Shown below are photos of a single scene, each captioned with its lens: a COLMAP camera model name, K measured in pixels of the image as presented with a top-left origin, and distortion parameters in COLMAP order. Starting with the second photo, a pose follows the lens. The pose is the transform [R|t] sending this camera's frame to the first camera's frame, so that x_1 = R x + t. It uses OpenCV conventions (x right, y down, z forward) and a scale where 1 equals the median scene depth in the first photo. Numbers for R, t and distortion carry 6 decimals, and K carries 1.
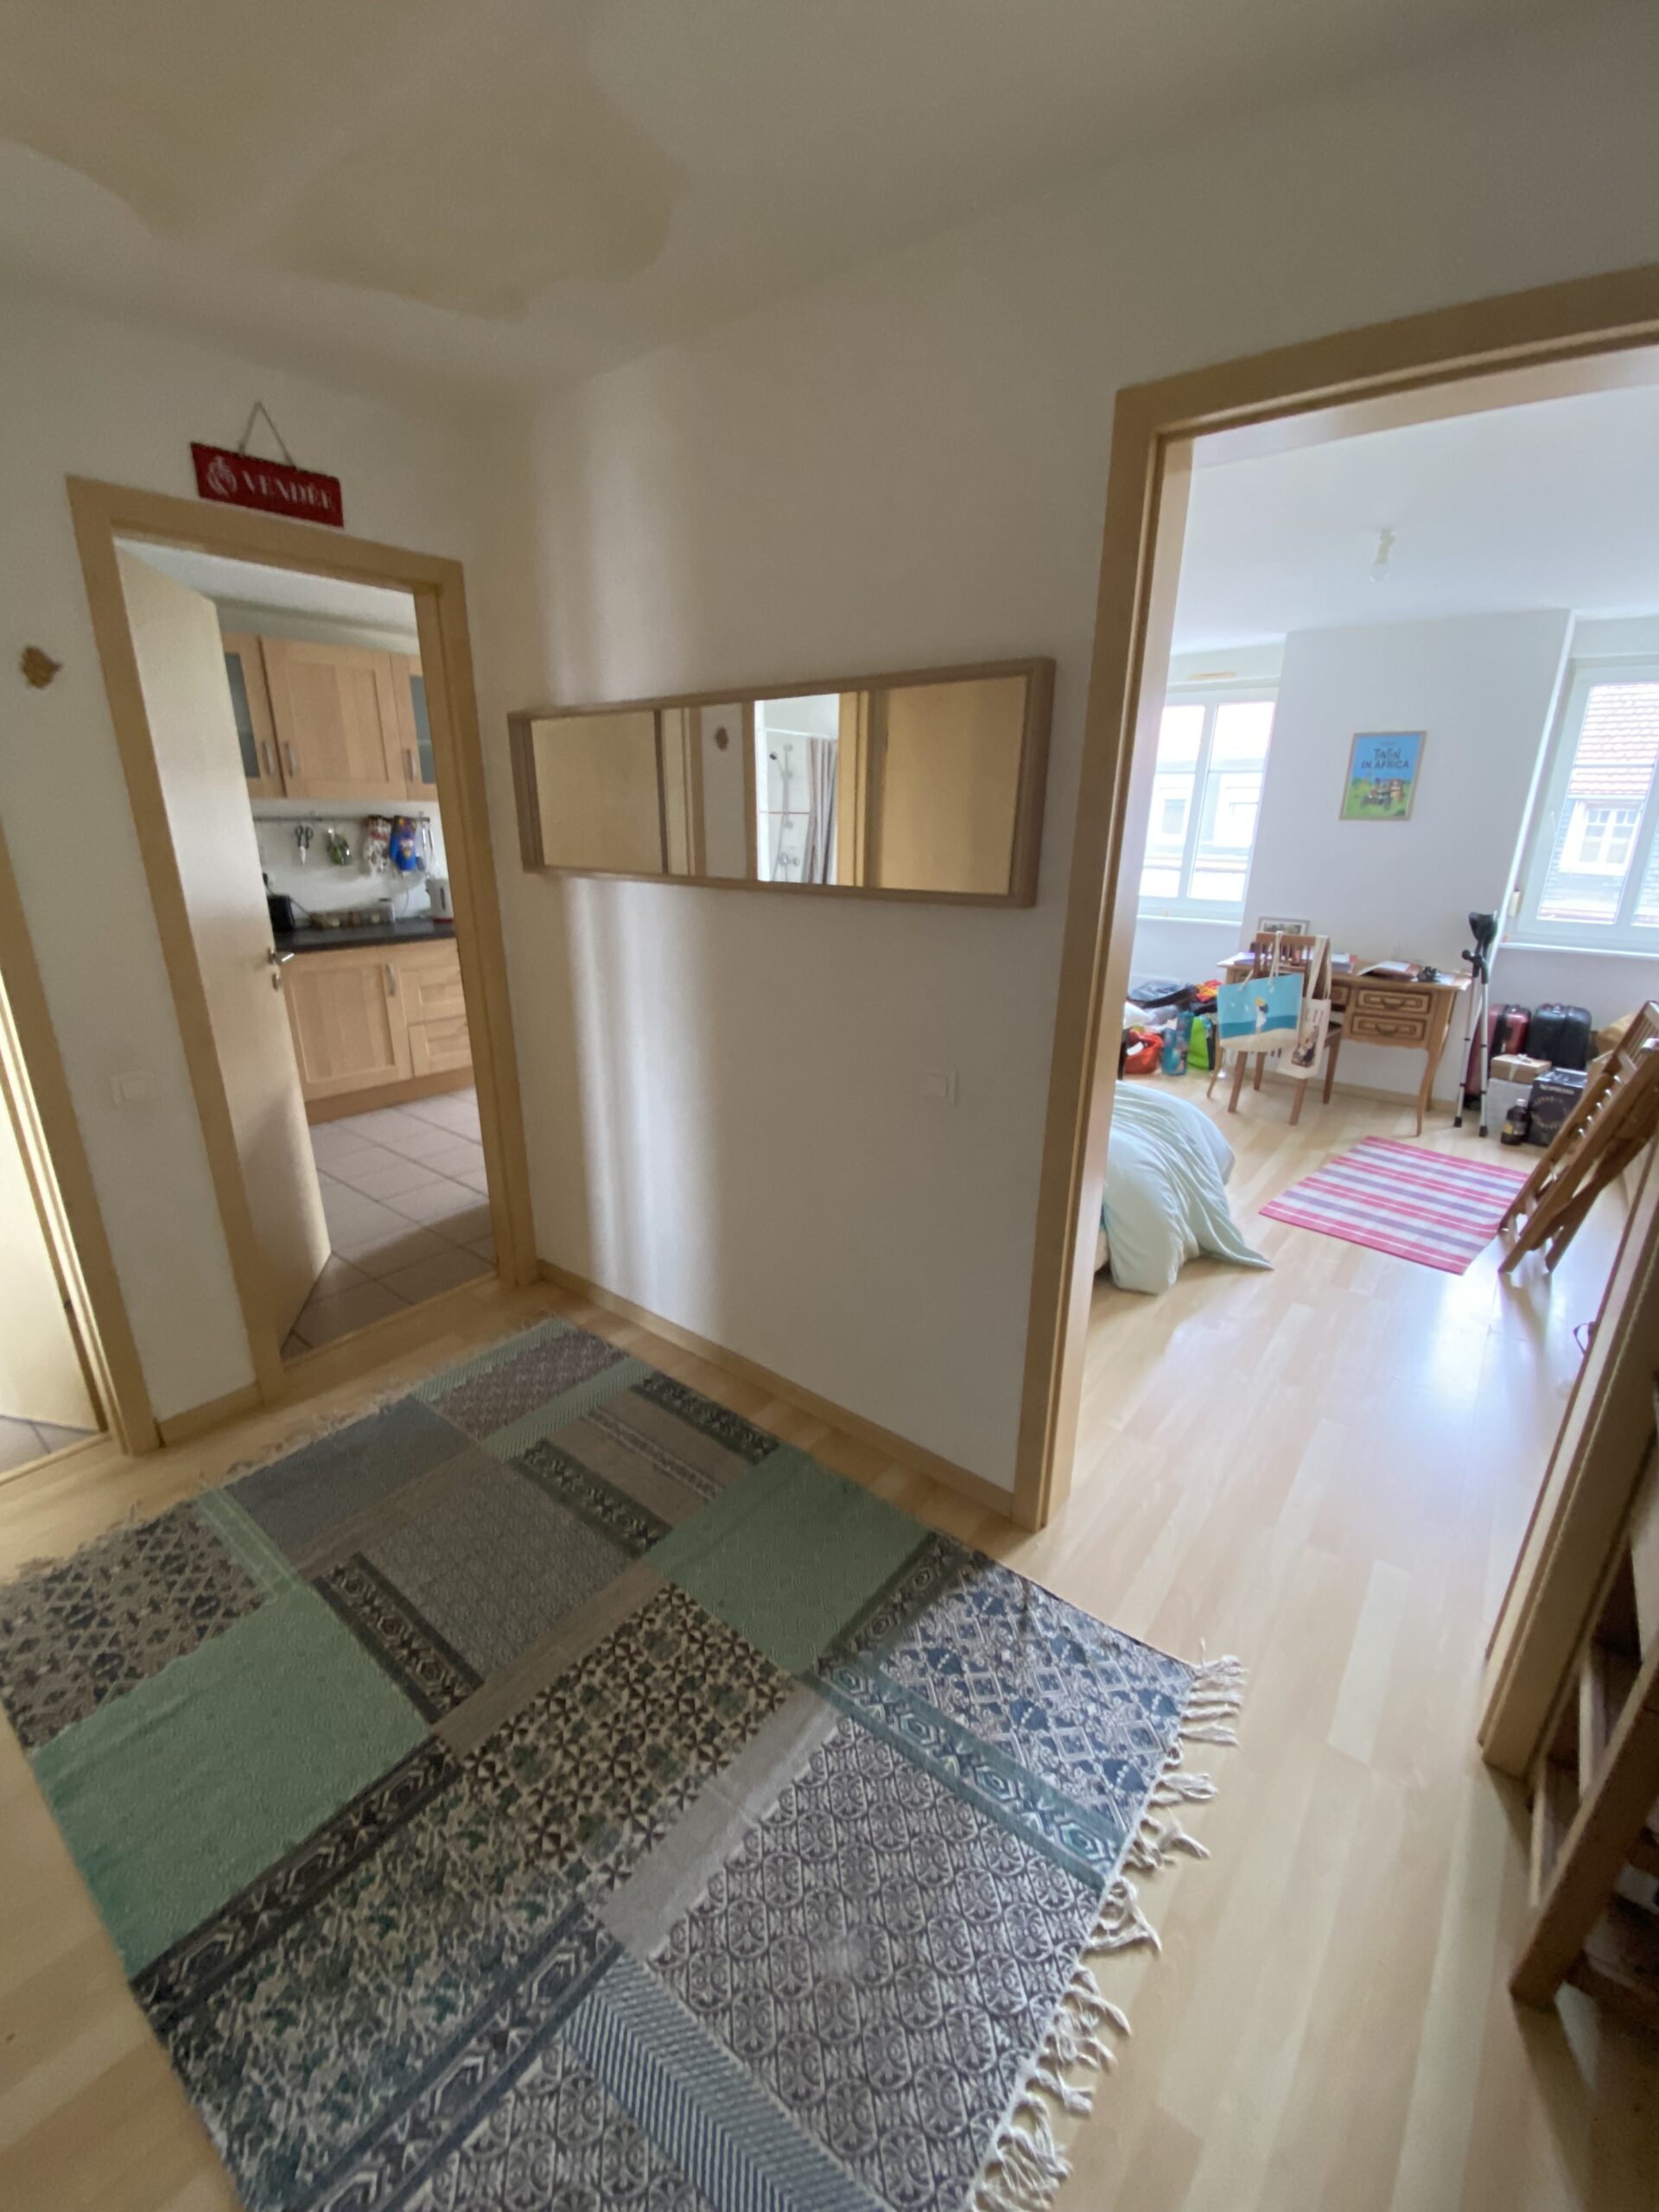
lens RADIAL K [[905.6, 0, 836.8], [0, 905.6, 1106.7], [0, 0, 1]] dist [-0.001548, -0.000077]
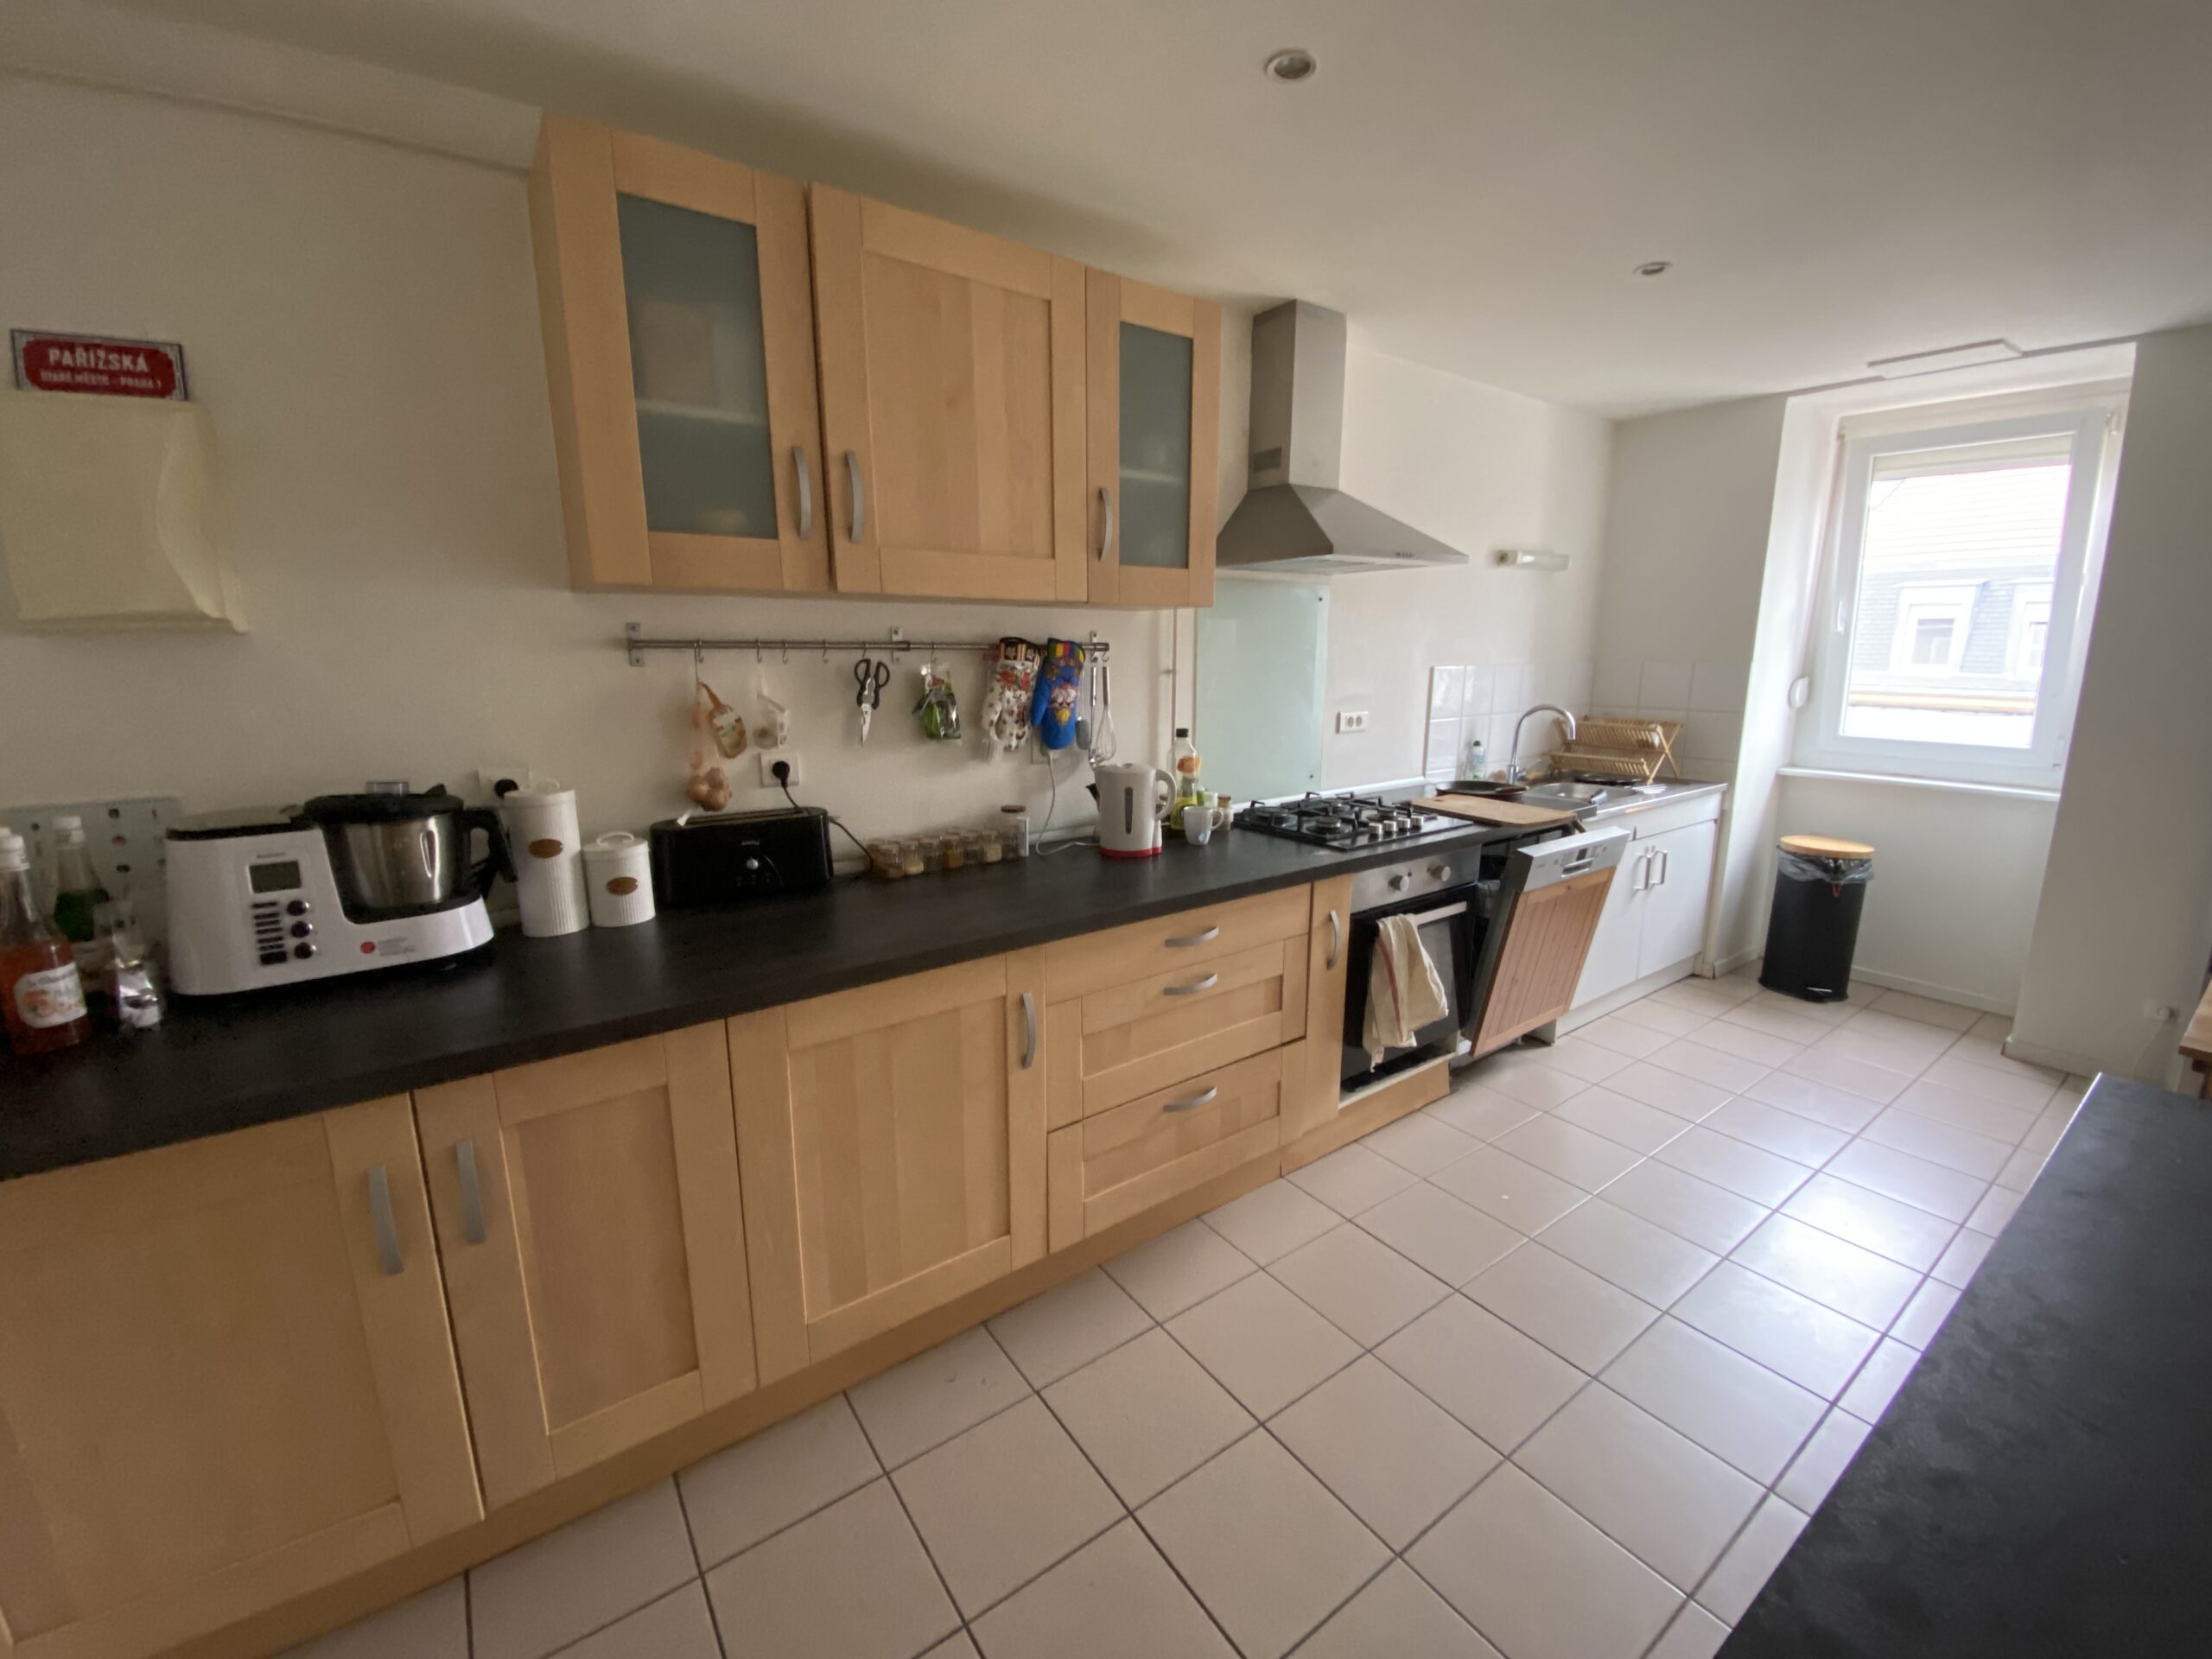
lens RADIAL K [[905.6, 0, 1107.9], [0, 905.6, 825.5], [0, 0, 1]] dist [-0.001548, -0.000077]
pose [[0.956652, 0.038430, -0.288686, -0.322993], [-0.073968, 0.990813, -0.113221, -0.175278], [0.281683, 0.129666, 0.950706, 0.578312]]
